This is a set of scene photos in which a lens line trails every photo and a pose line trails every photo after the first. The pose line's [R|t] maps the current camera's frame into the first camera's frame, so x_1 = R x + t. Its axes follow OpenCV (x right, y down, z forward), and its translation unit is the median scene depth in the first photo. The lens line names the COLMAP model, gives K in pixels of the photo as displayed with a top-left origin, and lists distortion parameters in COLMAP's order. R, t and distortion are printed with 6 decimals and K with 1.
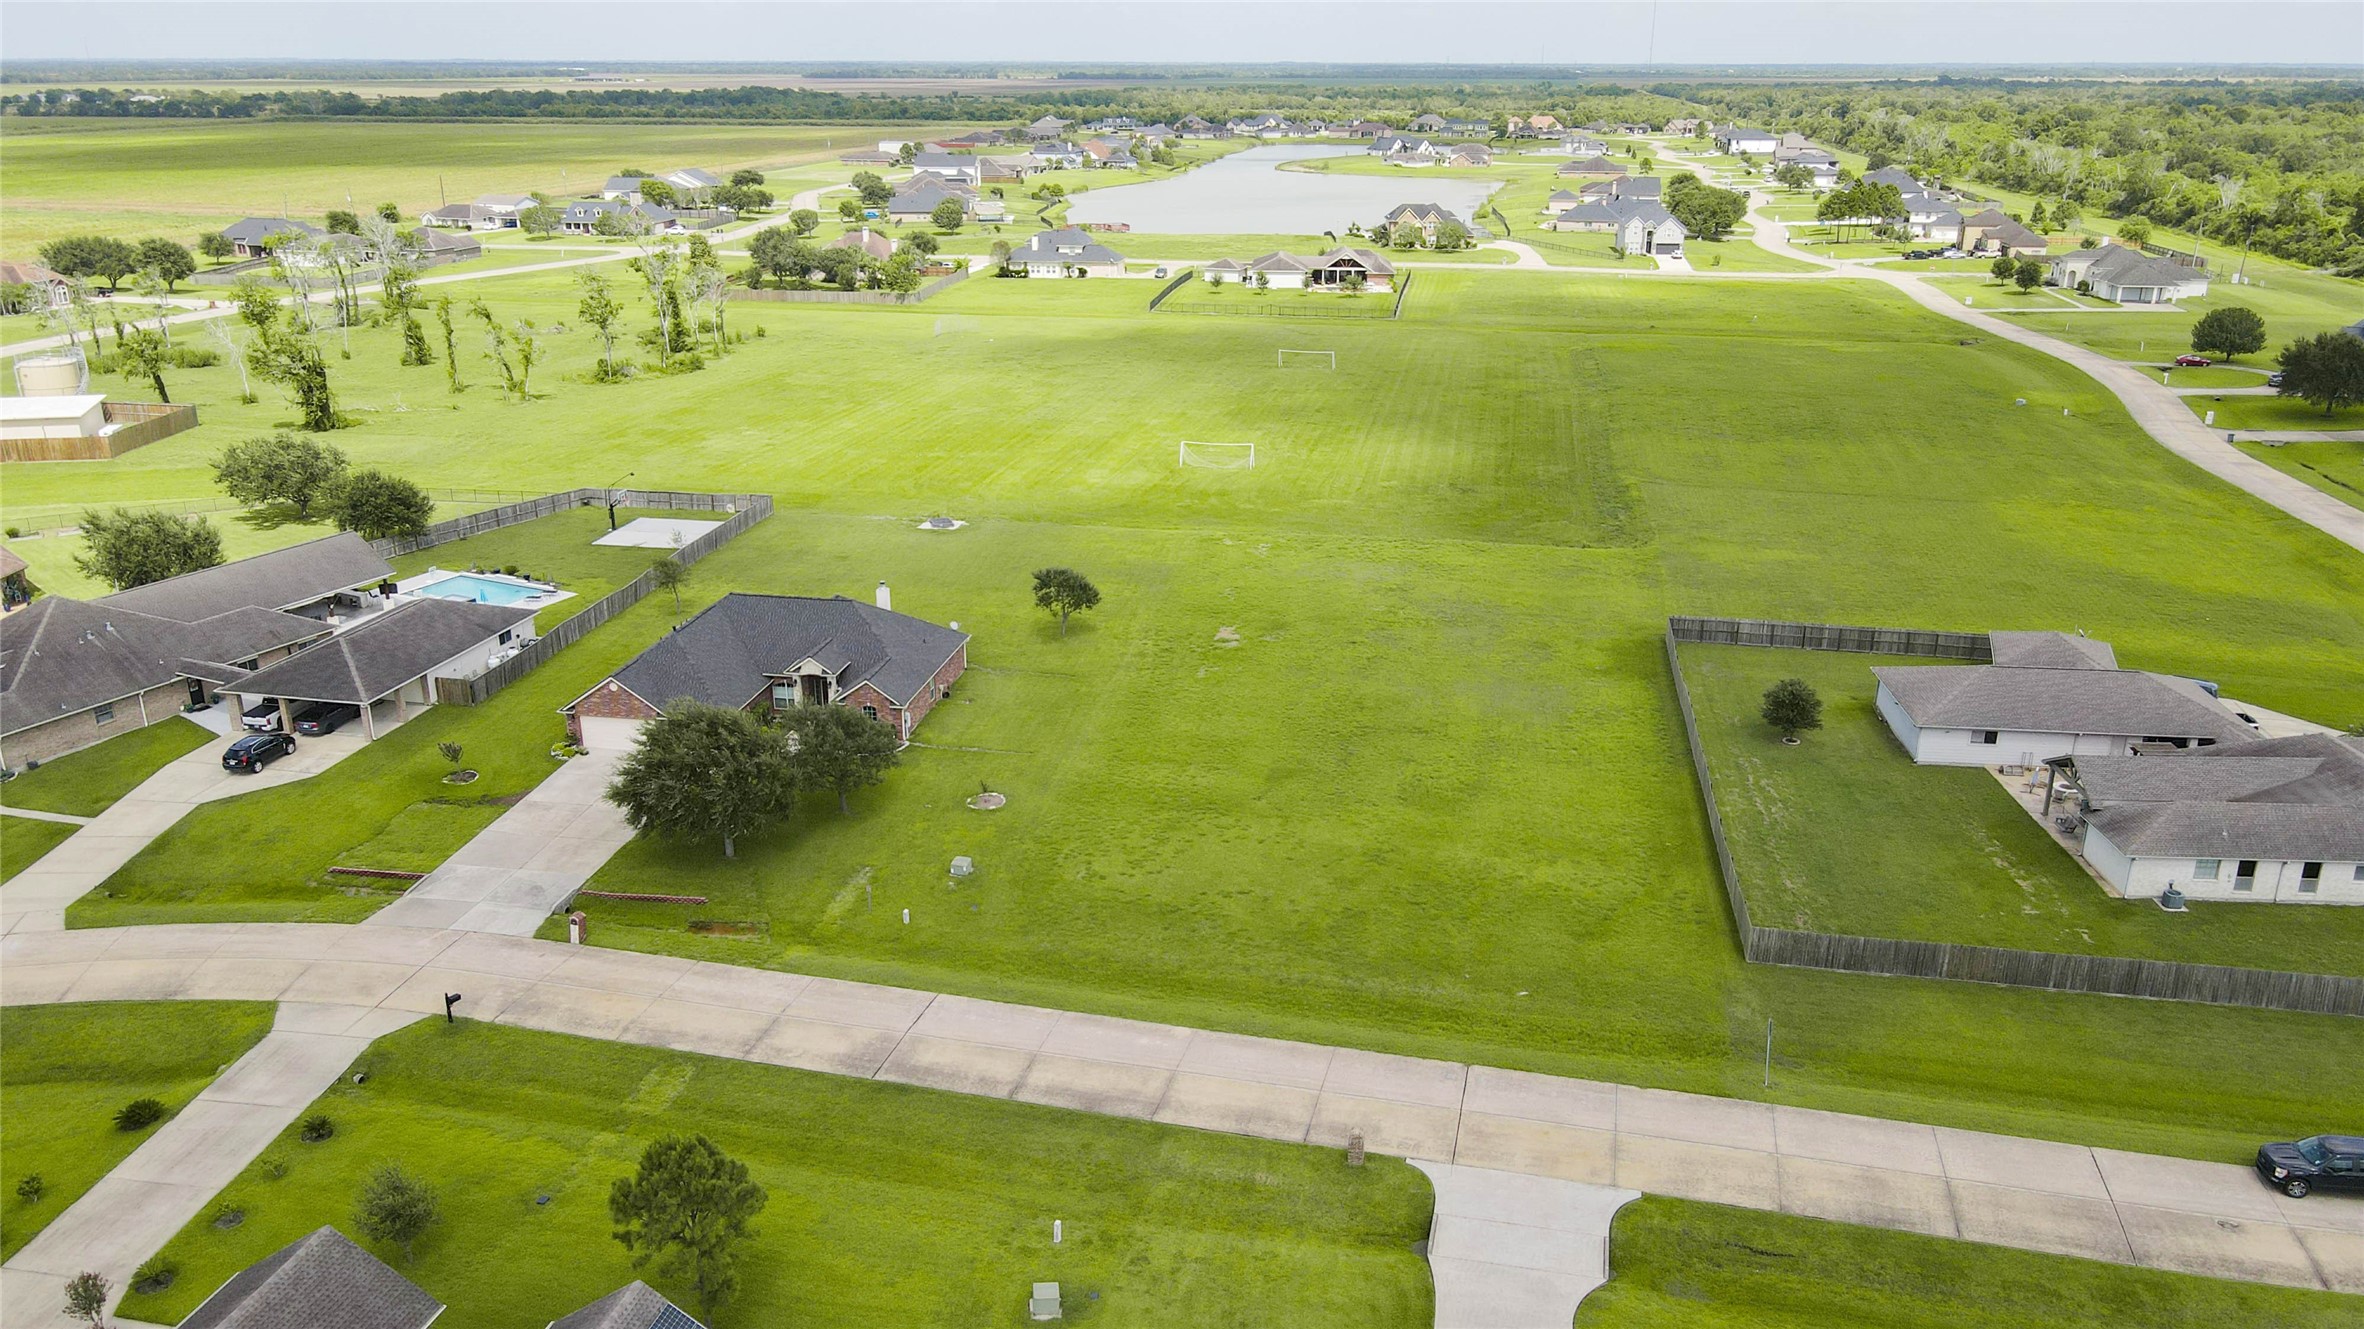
lens RADIAL K [[1765.4, 0, 1180.8], [0, 1765.4, 653.1], [0, 0, 1]] dist [-0.011189, 0.039656]
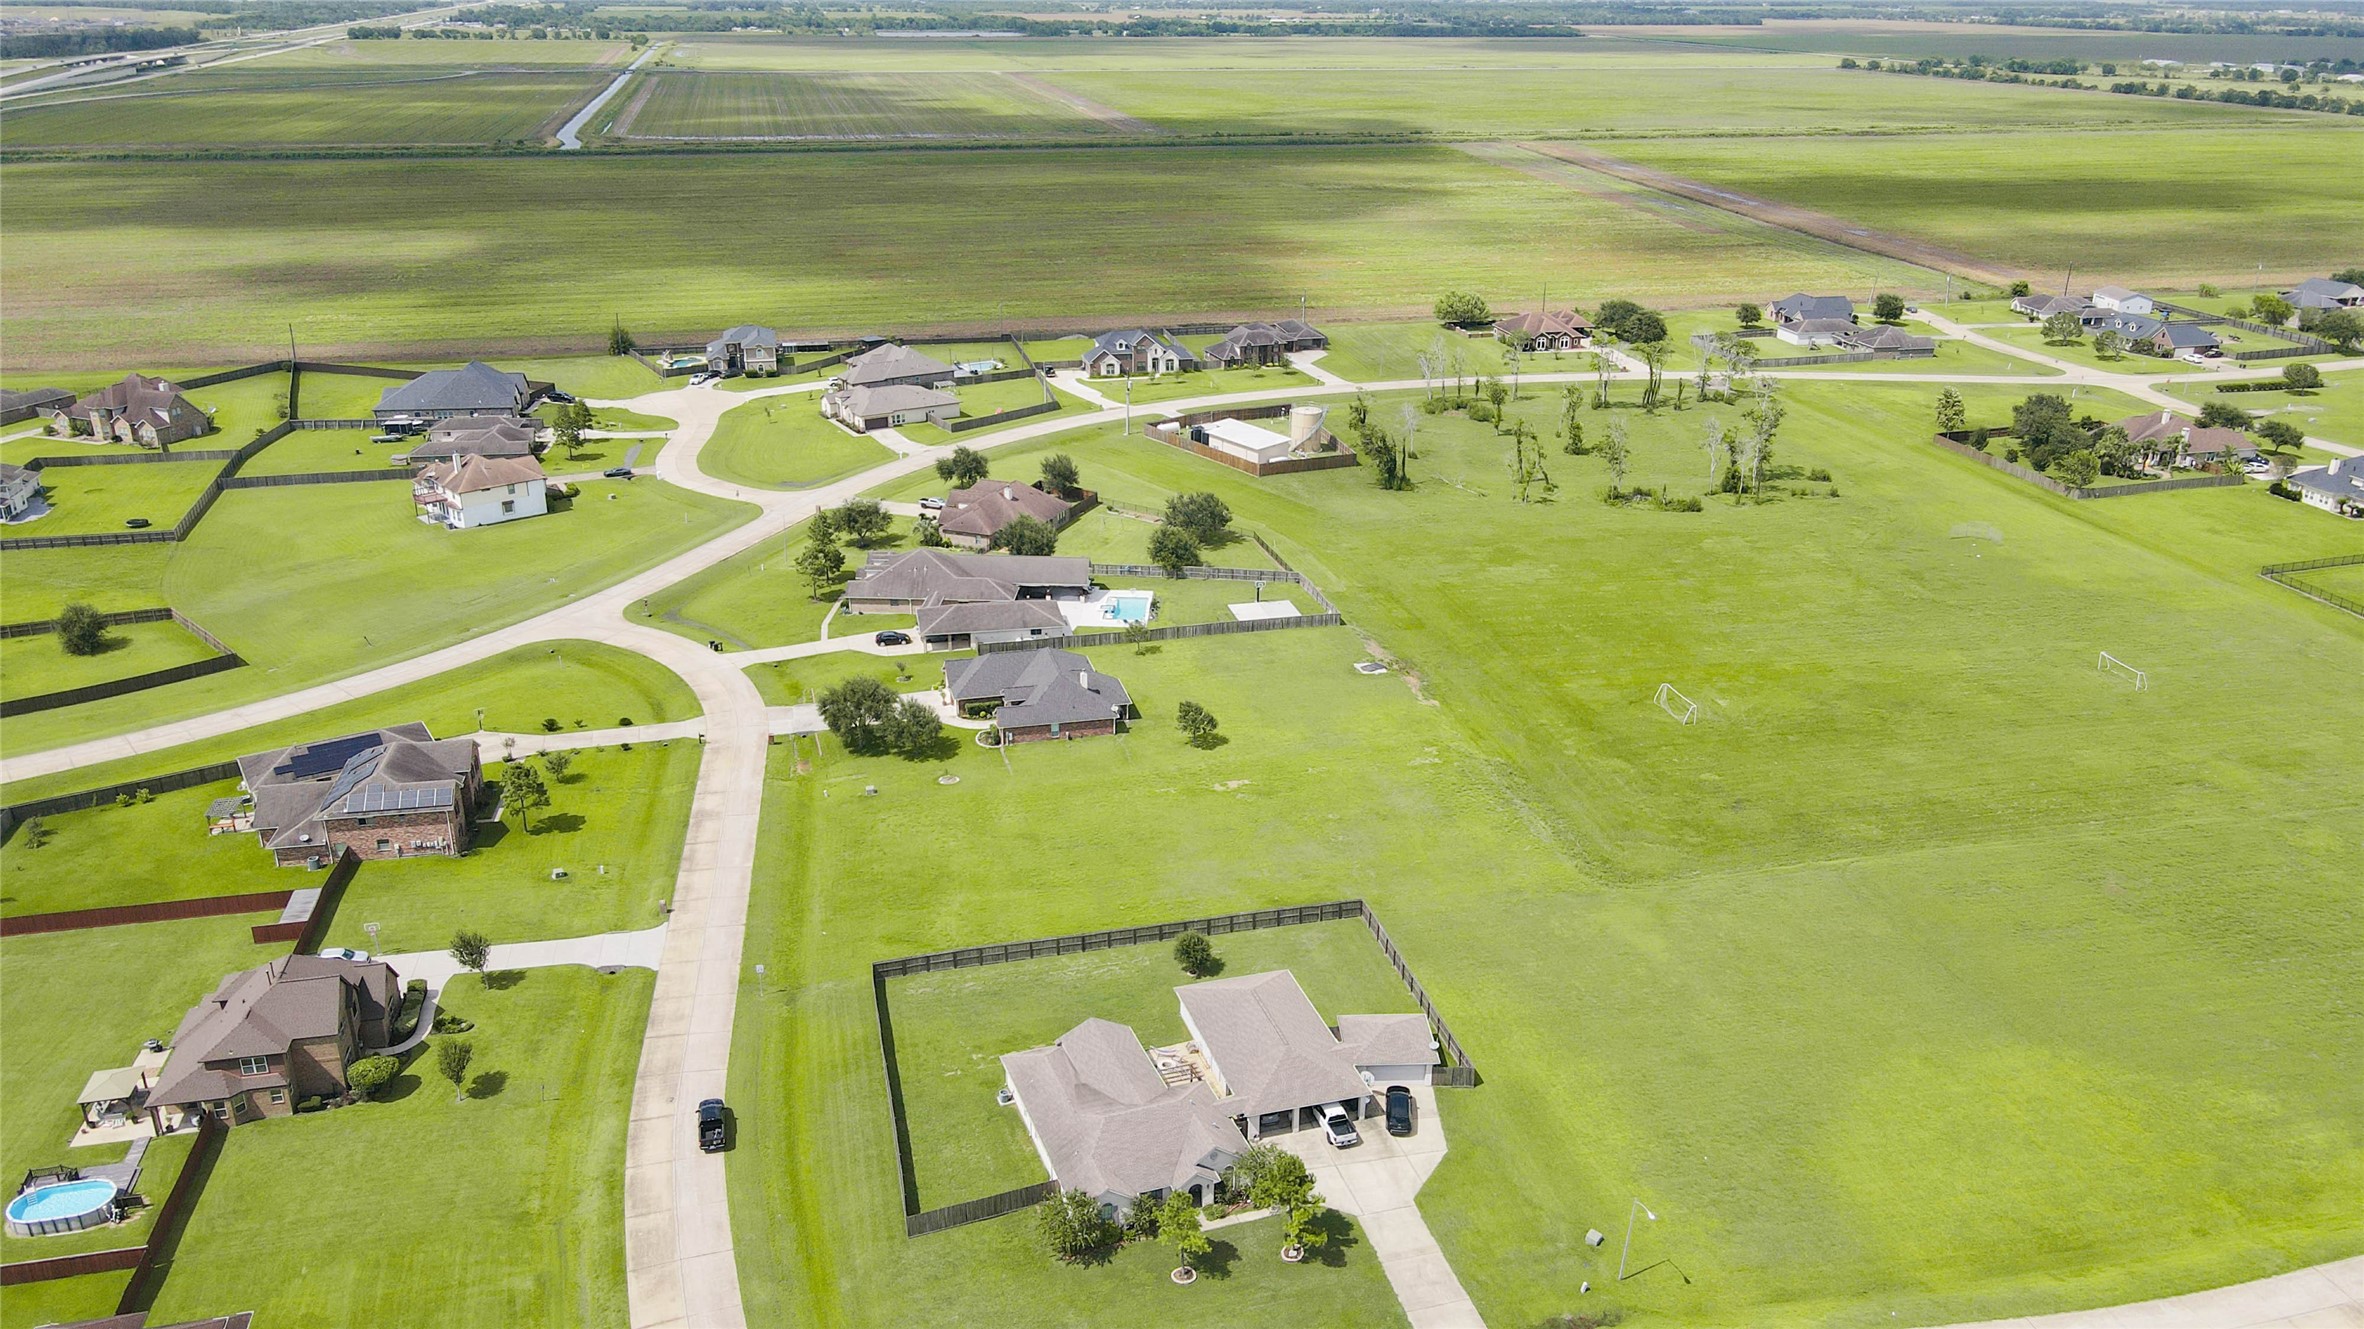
lens RADIAL K [[1756.3, 0, 1181.1], [0, 1756.3, 678.1], [0, 0, 1]] dist [-0.009965, 0.036695]
pose [[0.398620, 0.345869, -0.849398, 1.495827], [-0.300201, 0.924347, 0.235504, -0.517889], [0.866592, 0.161113, 0.472293, 0.252913]]
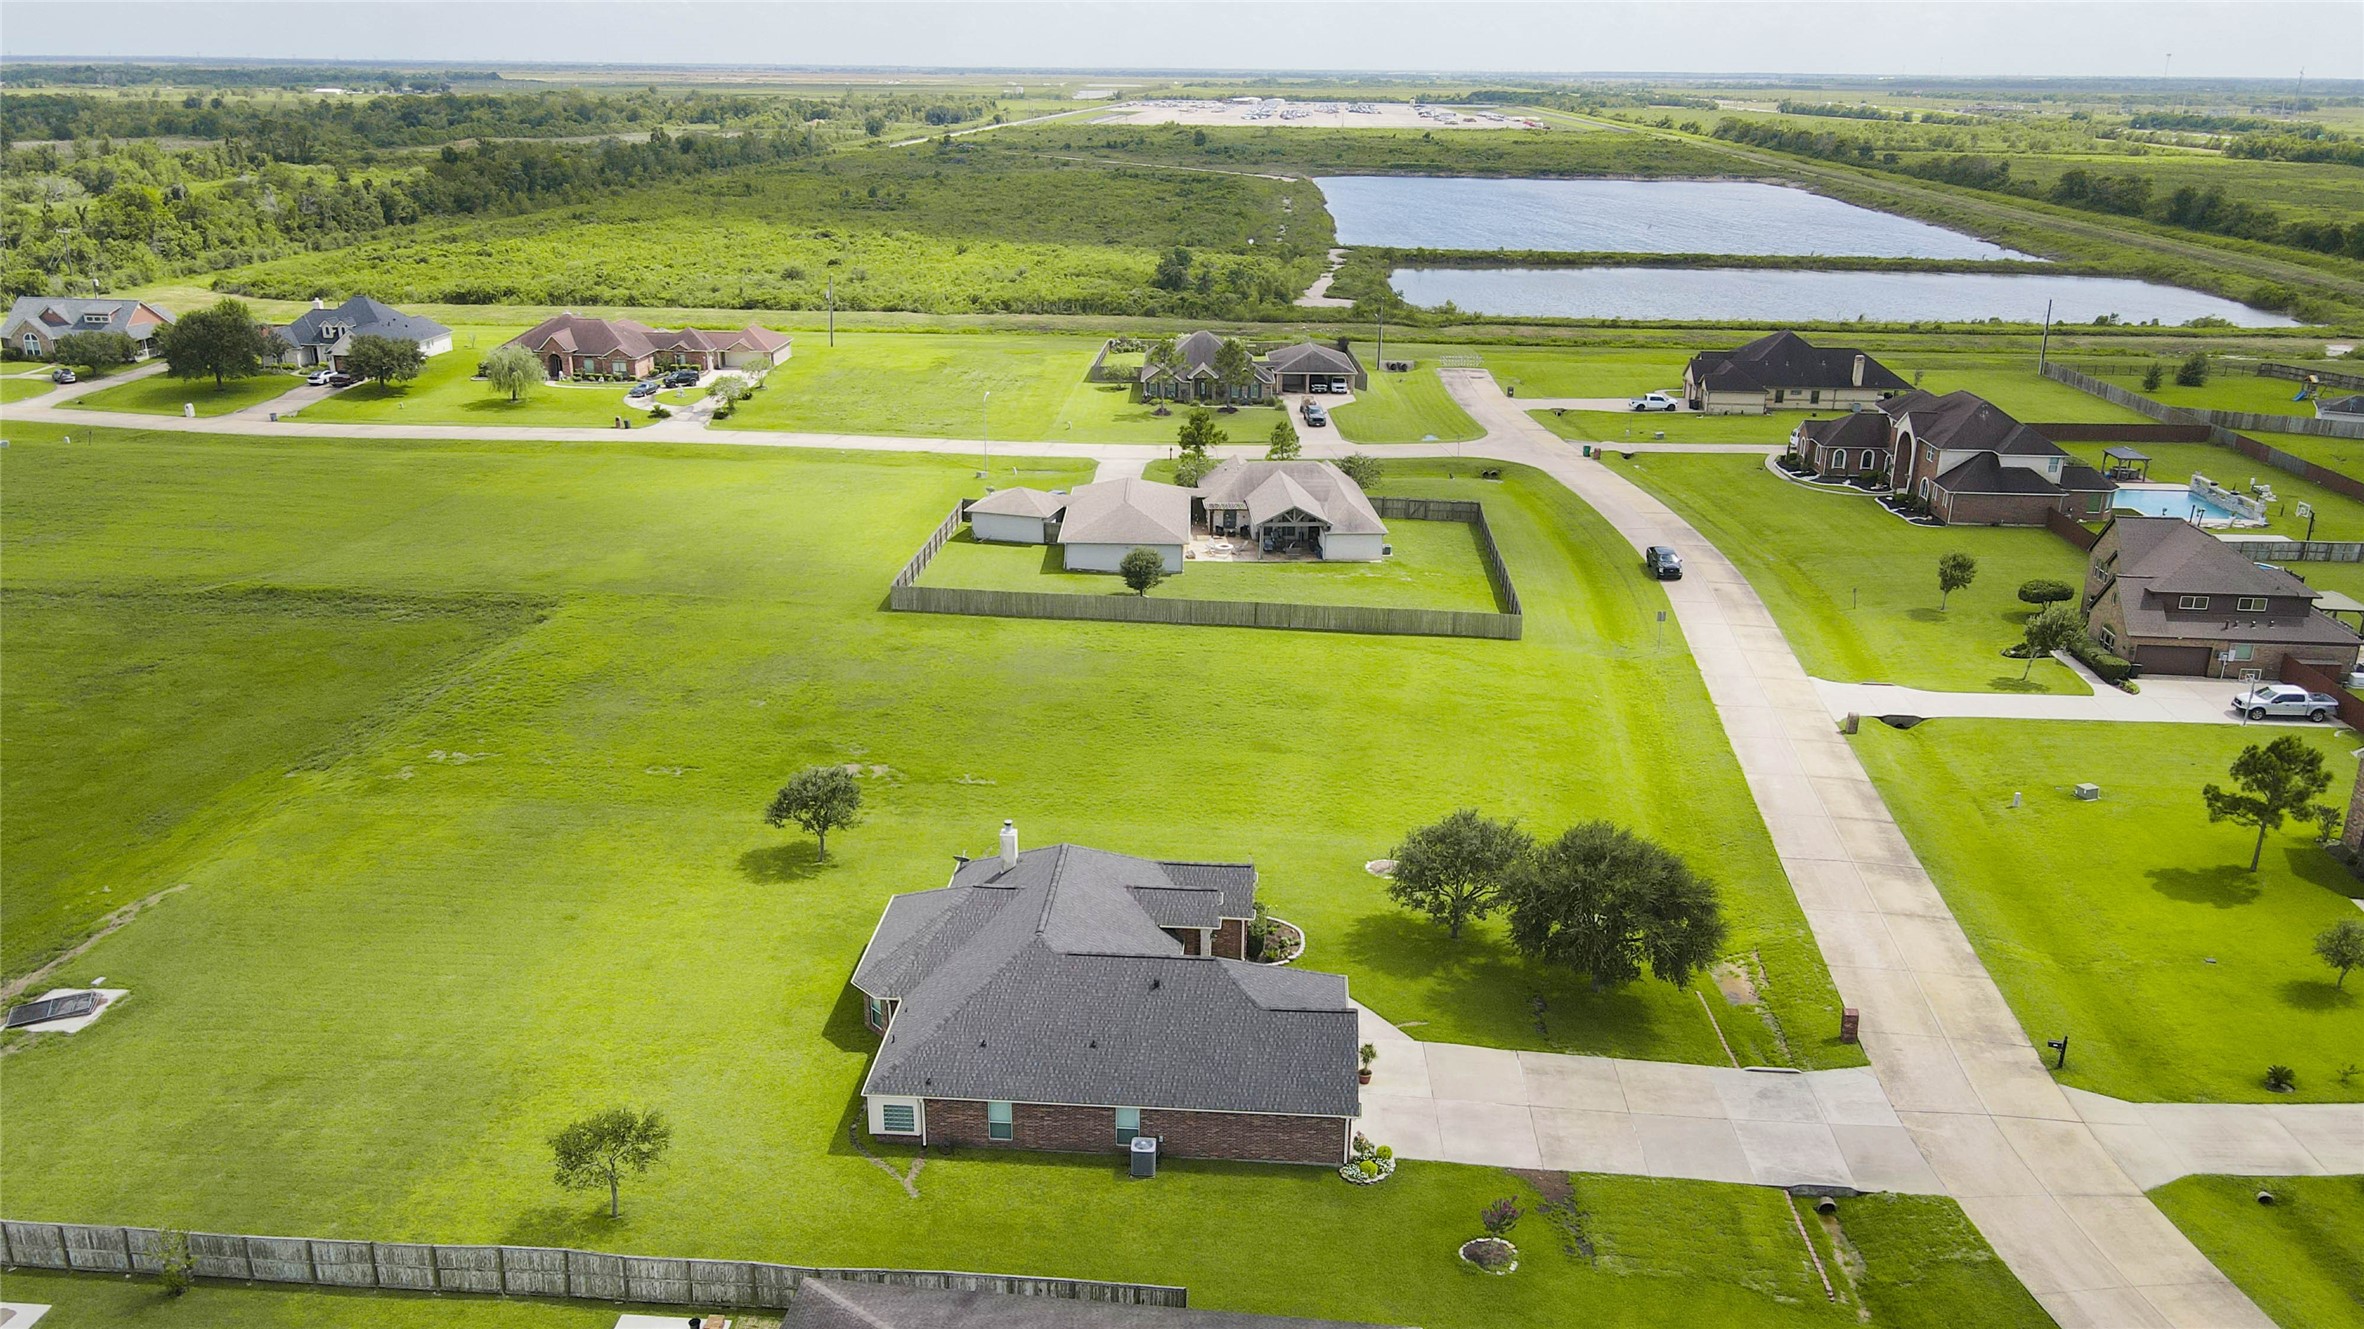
lens RADIAL K [[1766.7, 0, 1183.4], [0, 1766.7, 648.8], [0, 0, 1]] dist [-0.010054, 0.039042]
pose [[-0.107991, -0.316765, 0.942336, -0.846560], [0.308750, 0.890322, 0.334663, -0.326211], [-0.944993, 0.327087, 0.001655, 0.973095]]
